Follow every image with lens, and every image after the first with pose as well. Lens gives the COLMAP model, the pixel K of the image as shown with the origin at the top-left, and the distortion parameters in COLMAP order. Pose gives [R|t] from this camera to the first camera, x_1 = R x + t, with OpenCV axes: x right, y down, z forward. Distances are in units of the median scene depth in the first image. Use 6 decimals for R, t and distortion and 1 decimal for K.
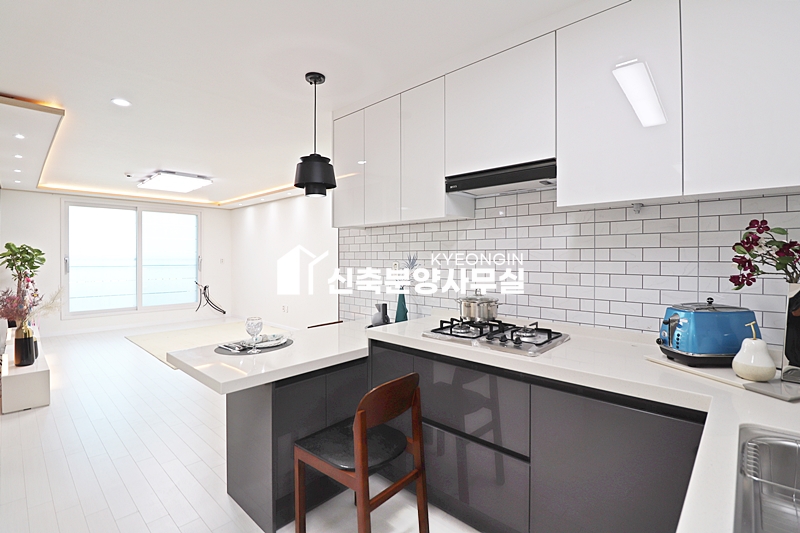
lens RADIAL K [[372.3, 0, 382.9], [0, 372.3, 241.1], [0, 0, 1]] dist [0.001031, -0.004725]
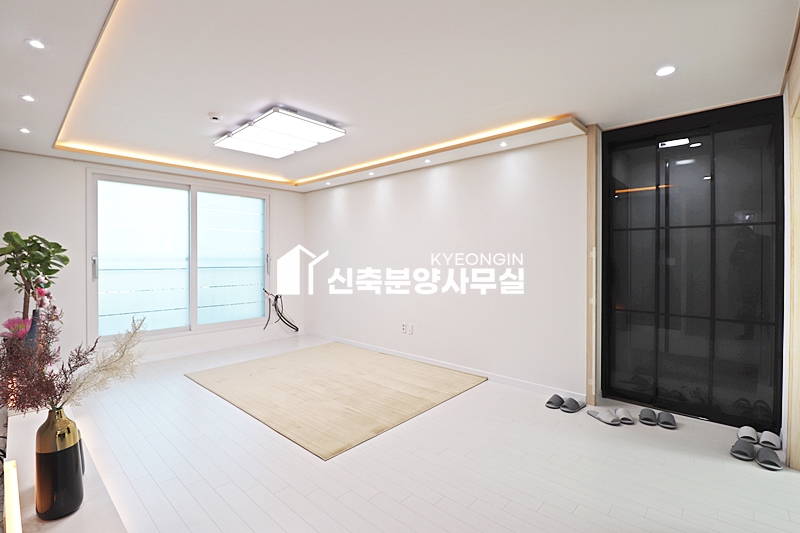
lens RADIAL K [[372.3, 0, 387.3], [0, 372.3, 241.3], [0, 0, 1]] dist [0.001031, -0.004725]
pose [[0.999913, -0.000641, 0.013158, -0.354363], [0.000654, 0.999999, -0.000998, 0.019264], [-0.013158, 0.001007, 0.999913, 0.341740]]
